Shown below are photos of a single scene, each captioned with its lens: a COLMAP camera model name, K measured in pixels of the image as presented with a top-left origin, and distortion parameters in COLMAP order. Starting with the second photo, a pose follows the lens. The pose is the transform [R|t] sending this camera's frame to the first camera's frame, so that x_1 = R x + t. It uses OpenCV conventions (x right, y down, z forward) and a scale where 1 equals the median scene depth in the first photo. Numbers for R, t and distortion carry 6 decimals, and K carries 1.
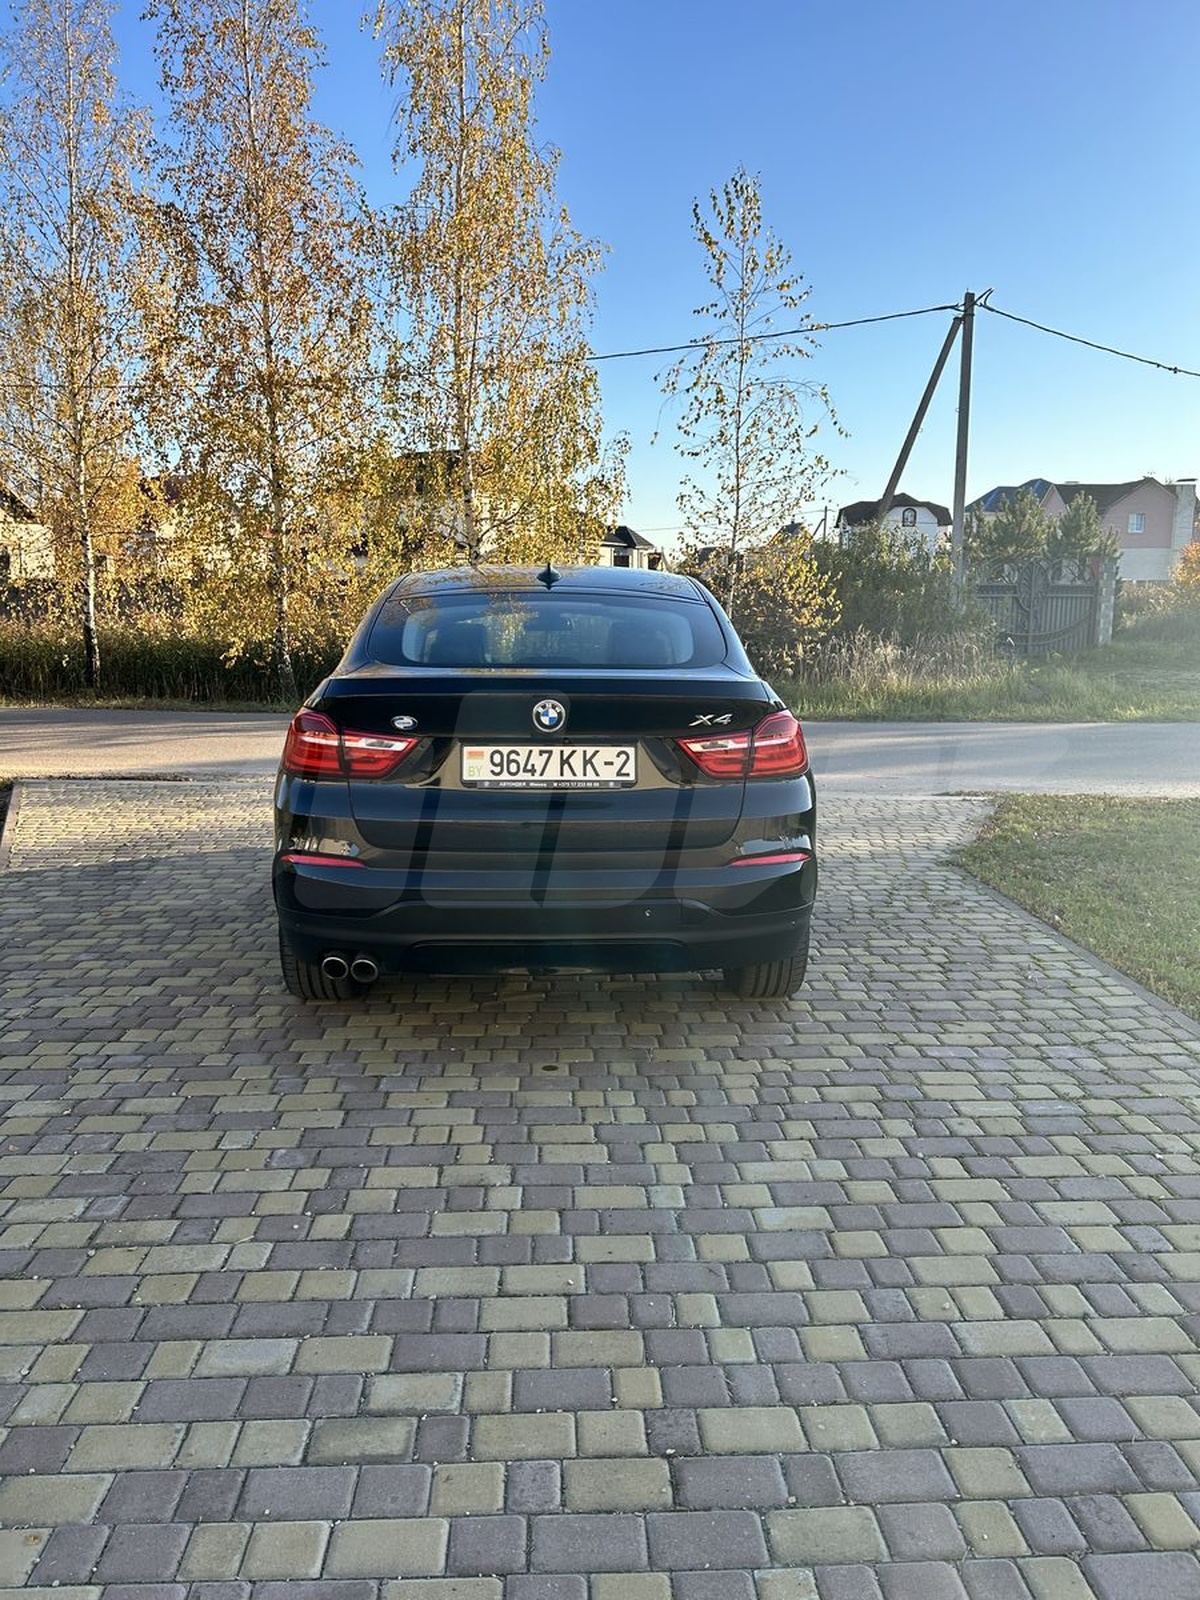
lens RADIAL K [[1195.8, 0, 601.5], [0, 1195.8, 774.3], [0, 0, 1]] dist [0.052162, -0.058551]
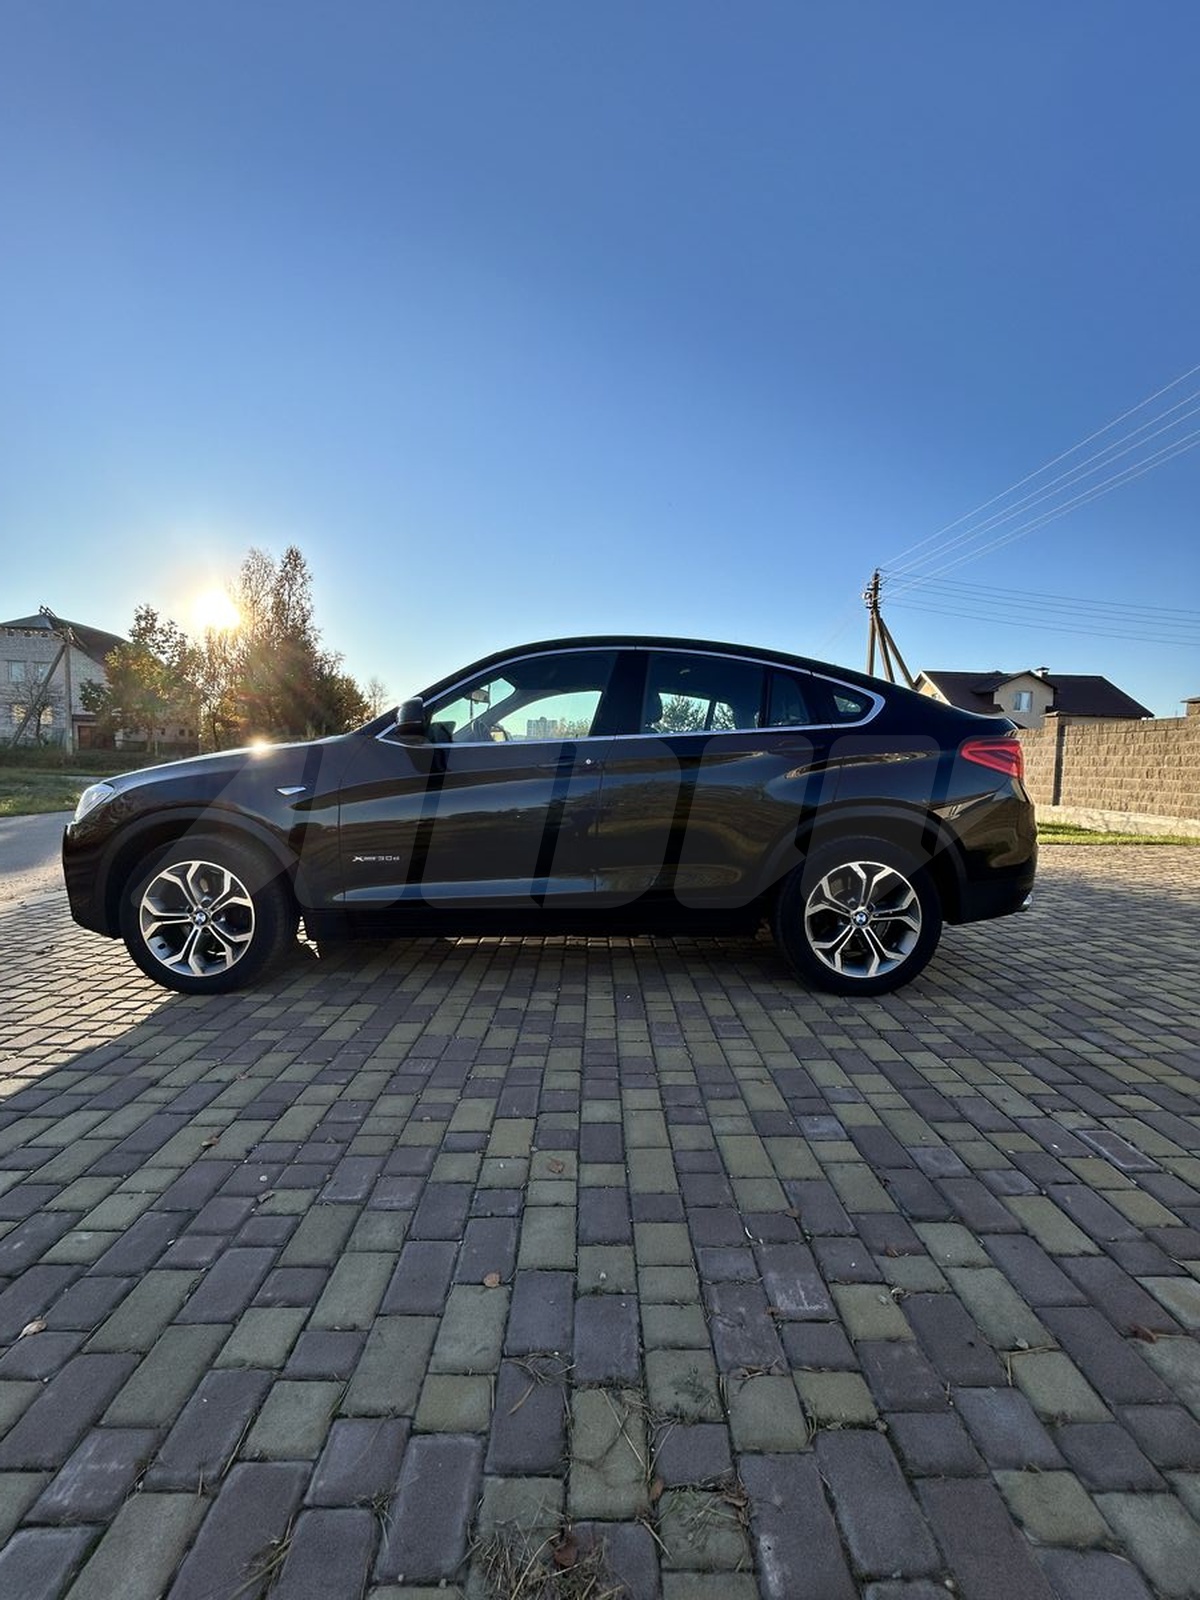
lens RADIAL K [[642.0, 0, 591.6], [0, 642.0, 801.1], [0, 0, 1]] dist [-0.002789, 0.001926]
pose [[0.050883, -0.064110, 0.996645, -0.991271], [0.125861, 0.990393, 0.057283, -0.082888], [-0.990742, 0.122524, 0.058463, 1.379765]]
